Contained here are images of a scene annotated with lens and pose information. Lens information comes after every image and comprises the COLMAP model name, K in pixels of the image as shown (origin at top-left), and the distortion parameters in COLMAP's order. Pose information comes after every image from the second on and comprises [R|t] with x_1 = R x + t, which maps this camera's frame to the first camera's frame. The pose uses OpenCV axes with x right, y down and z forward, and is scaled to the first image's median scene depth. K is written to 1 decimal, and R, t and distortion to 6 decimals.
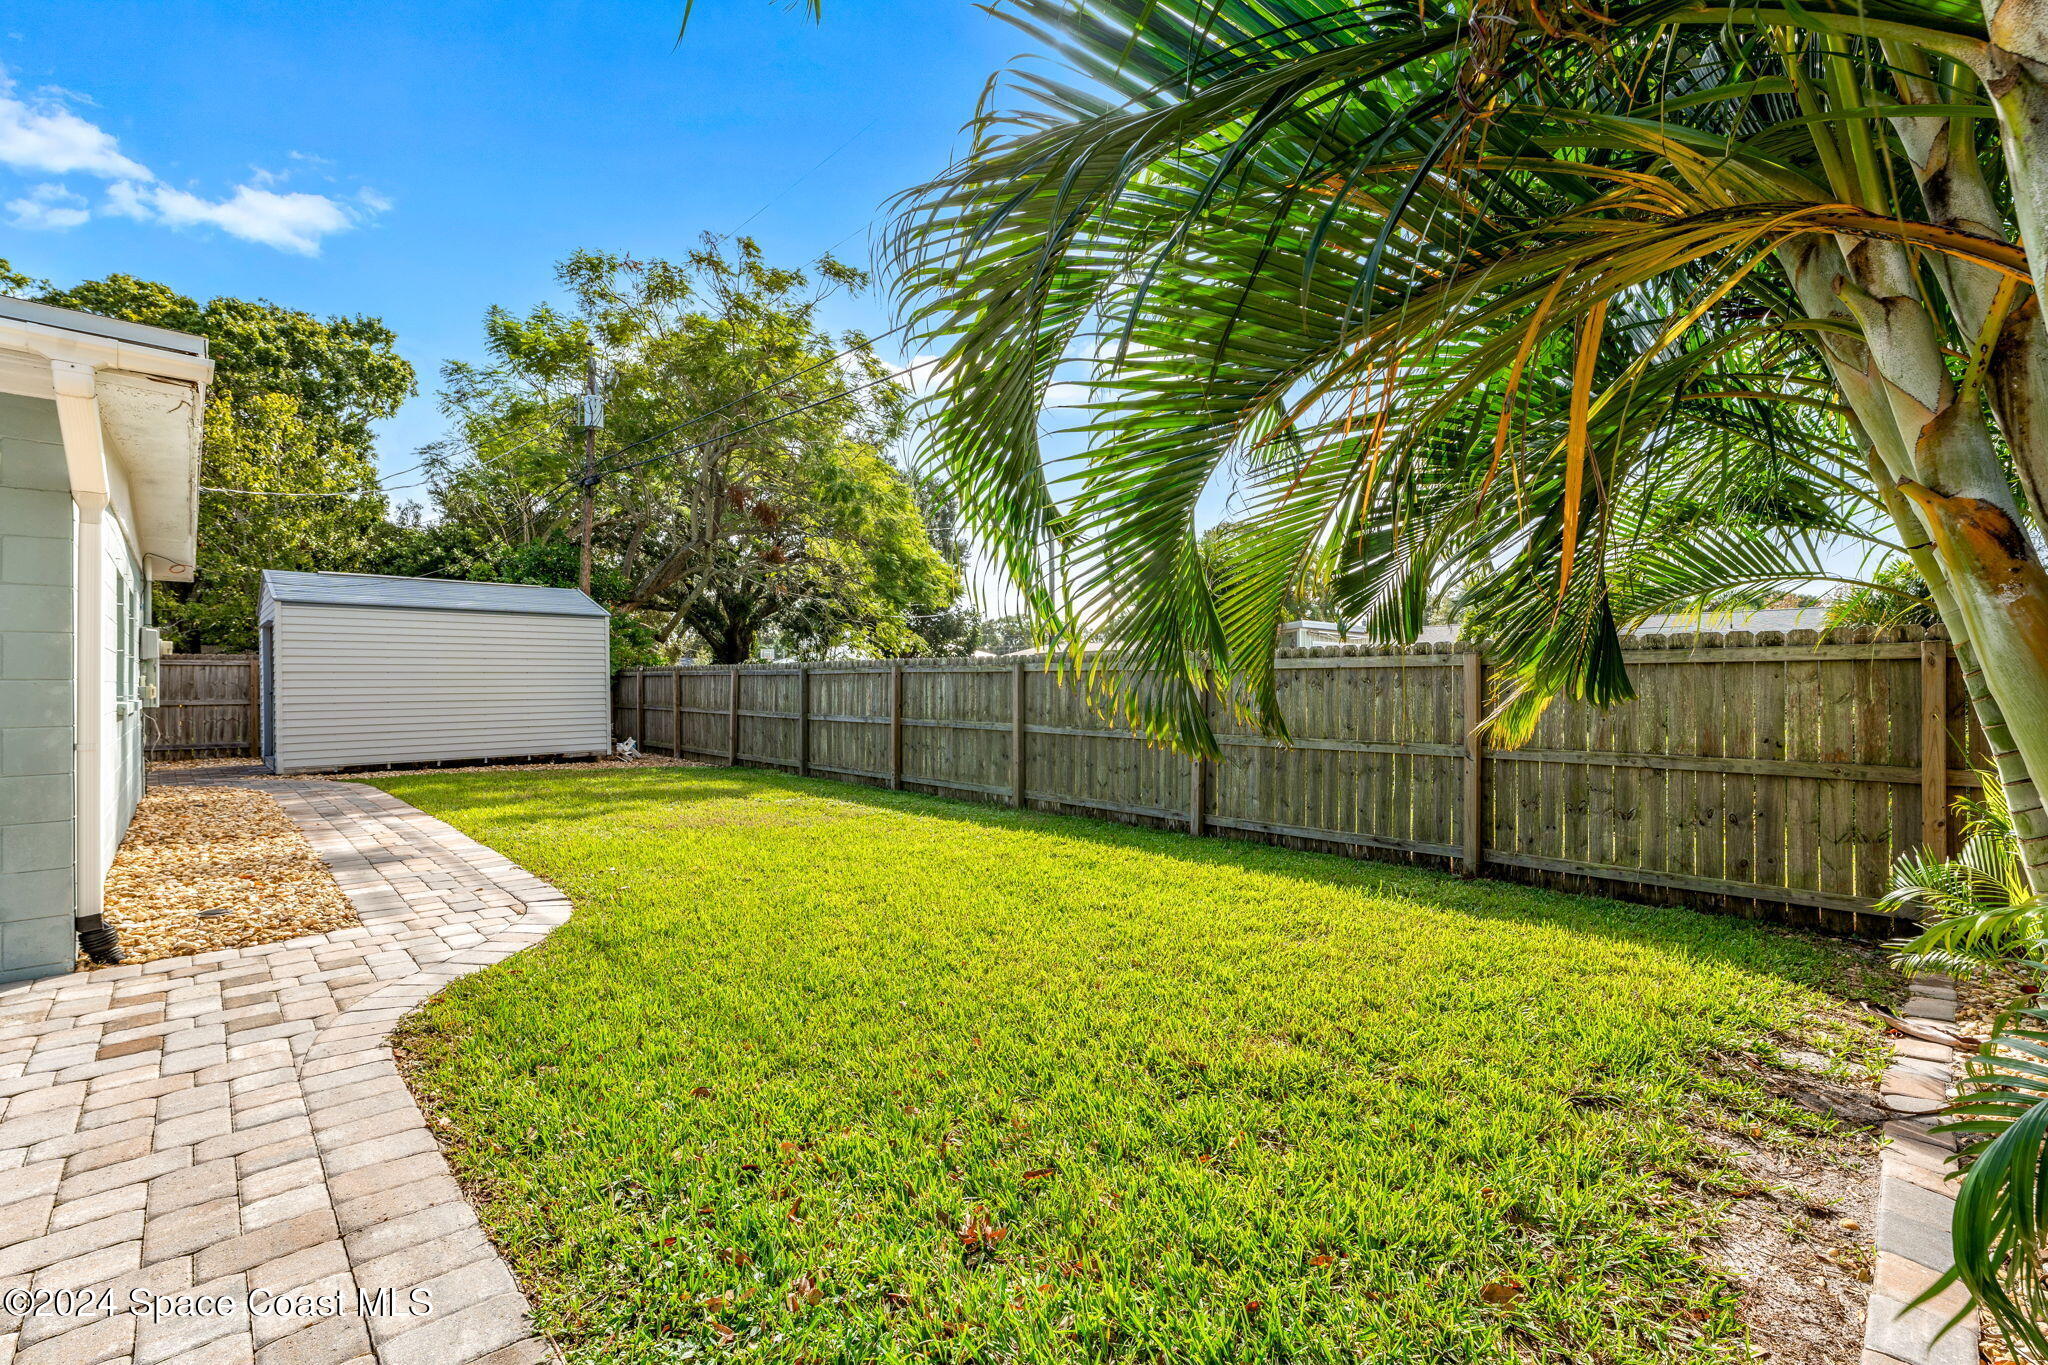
lens RADIAL K [[905.1, 0, 1010.9], [0, 905.1, 686.9], [0, 0, 1]] dist [-0.010677, 0.000438]
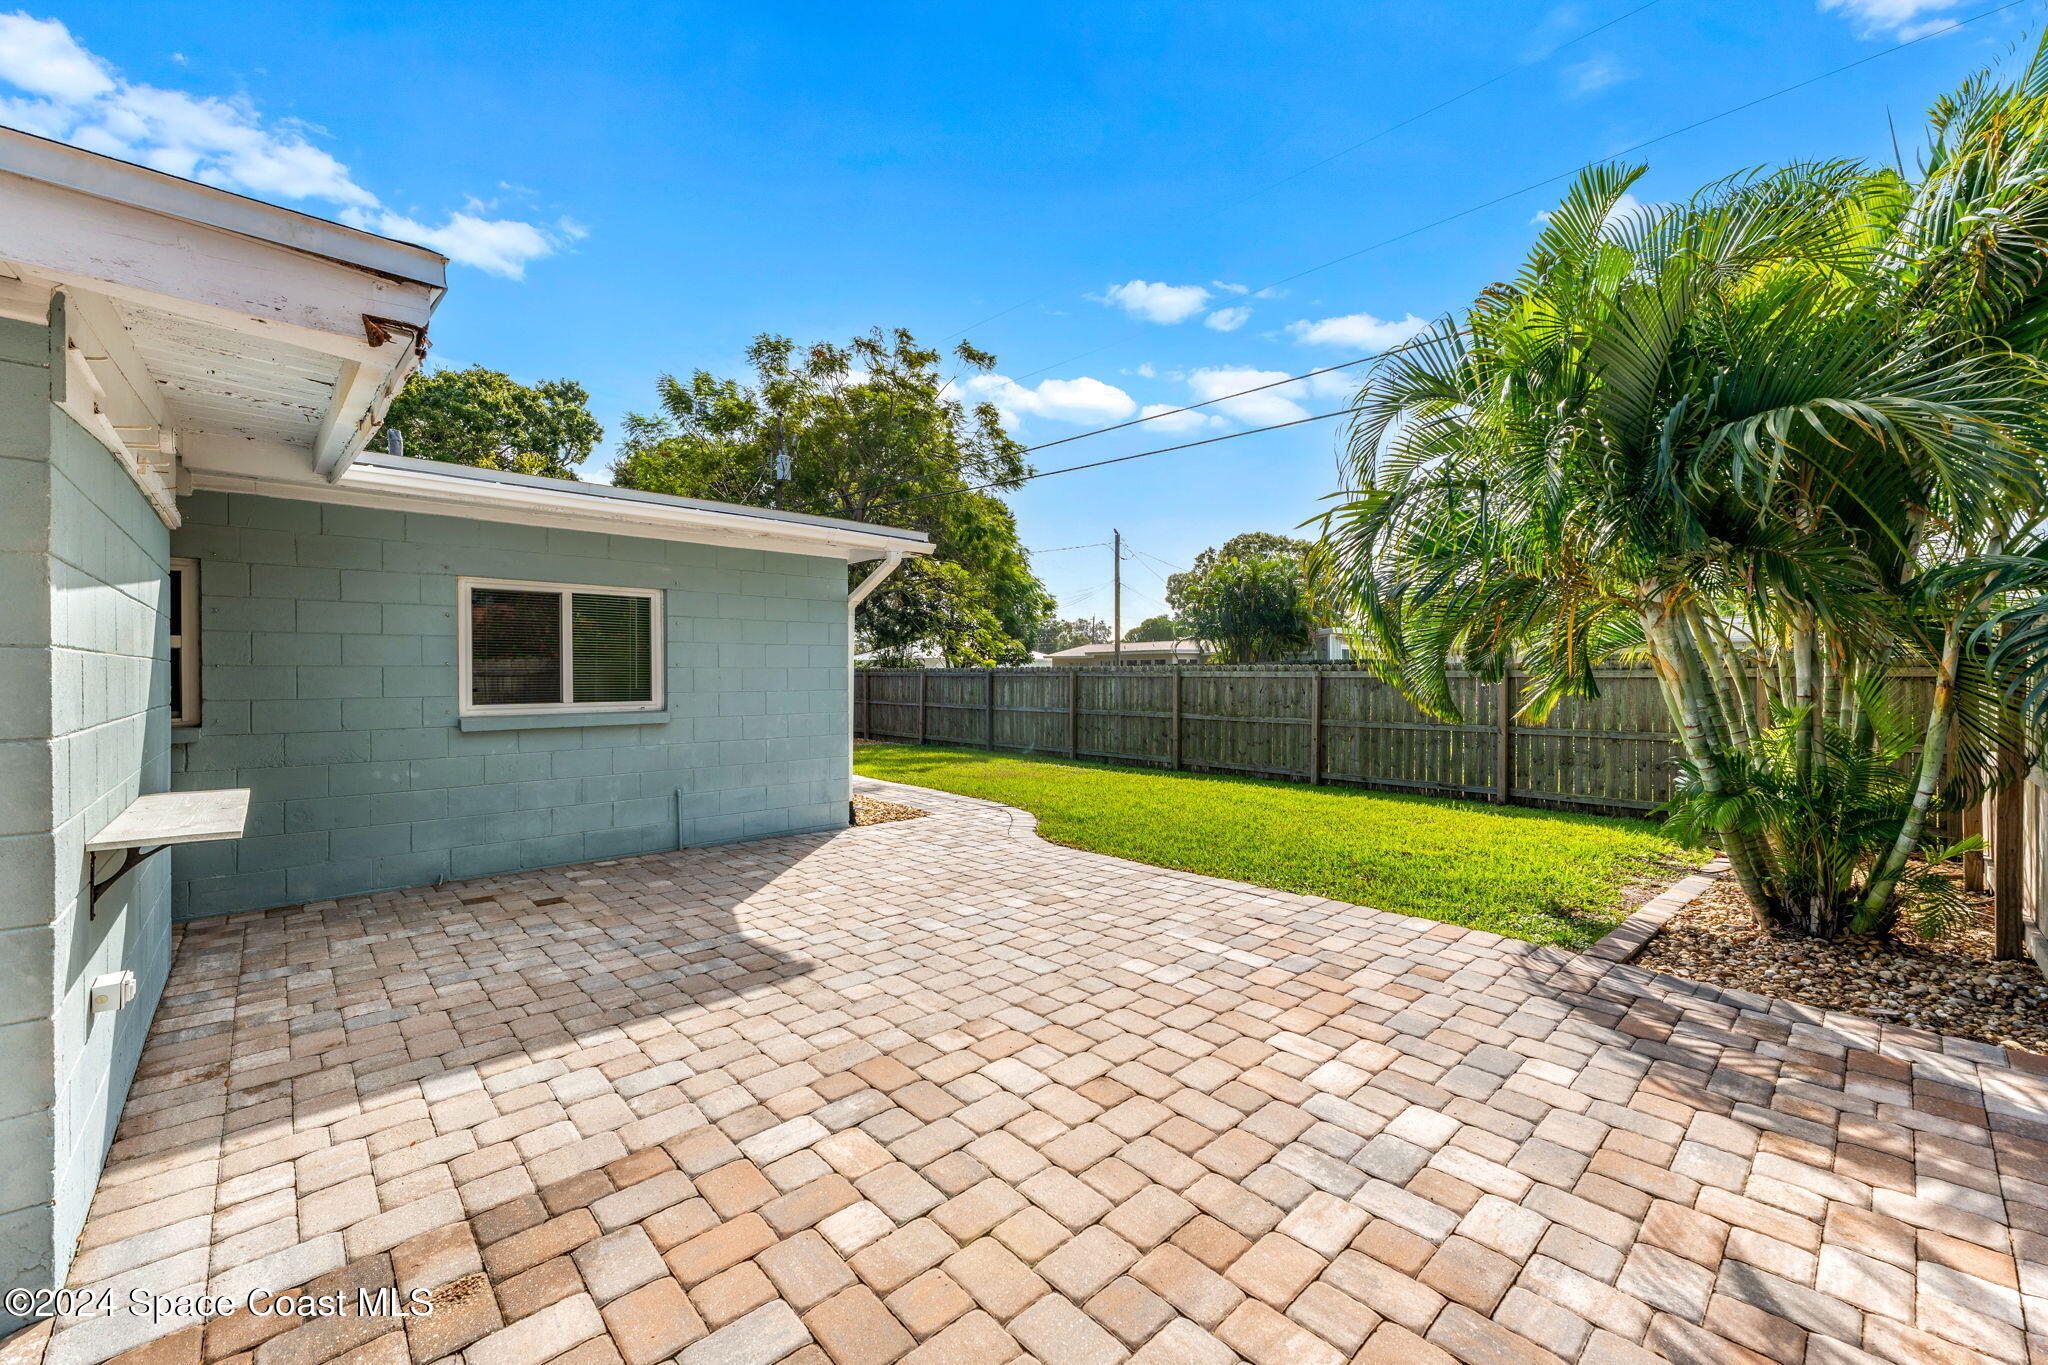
lens RADIAL K [[820.7, 0, 1027.7], [0, 820.7, 679.7], [0, 0, 1]] dist [0.000694, -0.000576]
pose [[0.999830, 0.001328, -0.018388, -0.152621], [-0.001347, 0.999999, -0.001018, -0.008014], [0.018386, 0.001043, 0.999830, -0.240136]]
